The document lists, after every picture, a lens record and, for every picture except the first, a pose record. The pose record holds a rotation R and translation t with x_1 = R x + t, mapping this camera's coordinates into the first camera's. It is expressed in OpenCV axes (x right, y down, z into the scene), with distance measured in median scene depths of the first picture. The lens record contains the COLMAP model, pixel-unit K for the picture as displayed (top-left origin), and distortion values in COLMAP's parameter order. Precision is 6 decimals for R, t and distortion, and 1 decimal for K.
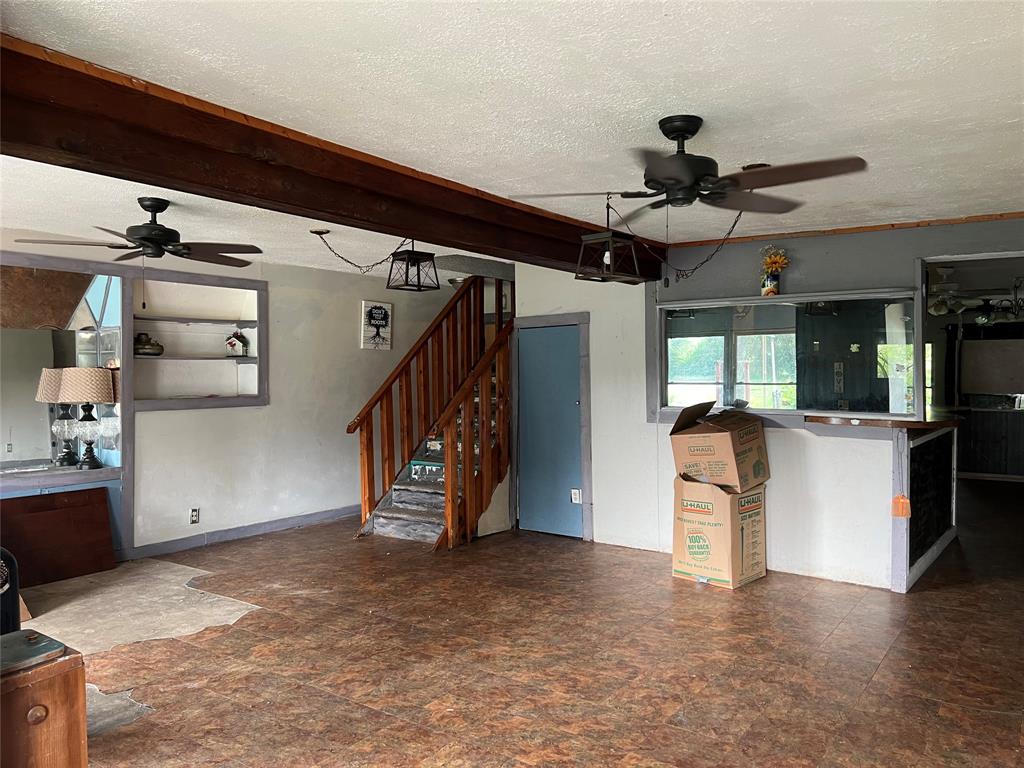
lens RADIAL K [[768.1, 0, 512.8], [0, 768.1, 381.6], [0, 0, 1]] dist [0.065154, -0.076620]
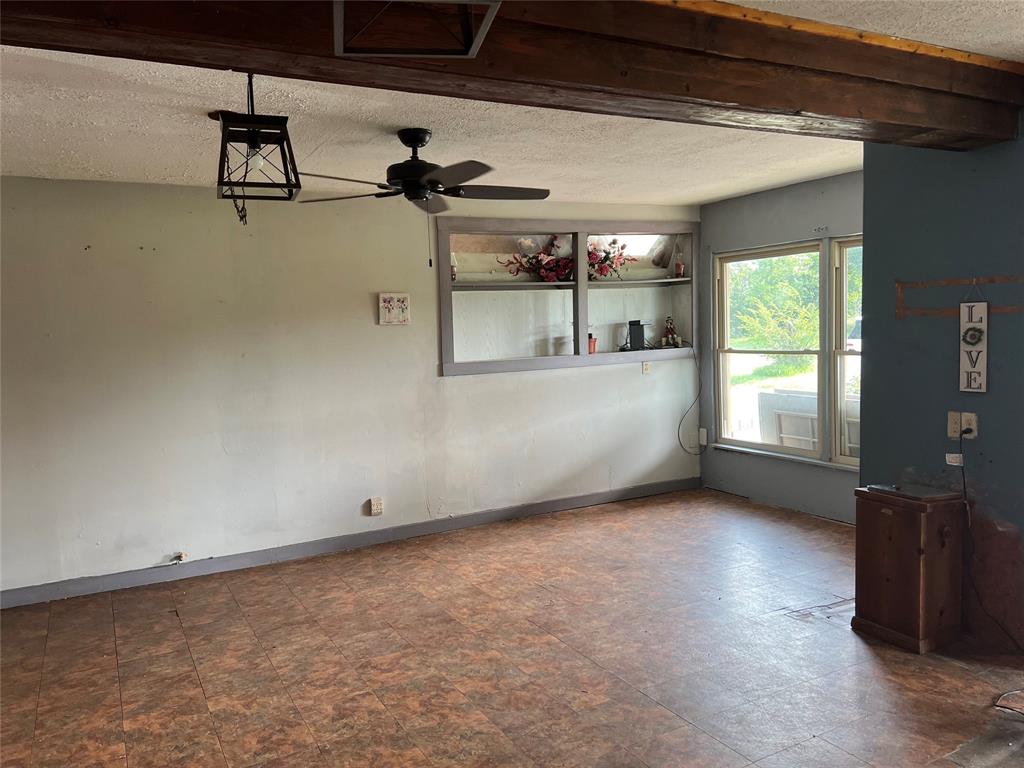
lens RADIAL K [[768.1, 0, 511.9], [0, 768.1, 384.0], [0, 0, 1]] dist [0.065154, -0.076620]
pose [[-0.900811, 0.000909, 0.434211, -0.368377], [0.046071, 0.994553, 0.093497, -0.035367], [-0.431760, 0.104227, -0.895946, 1.656803]]
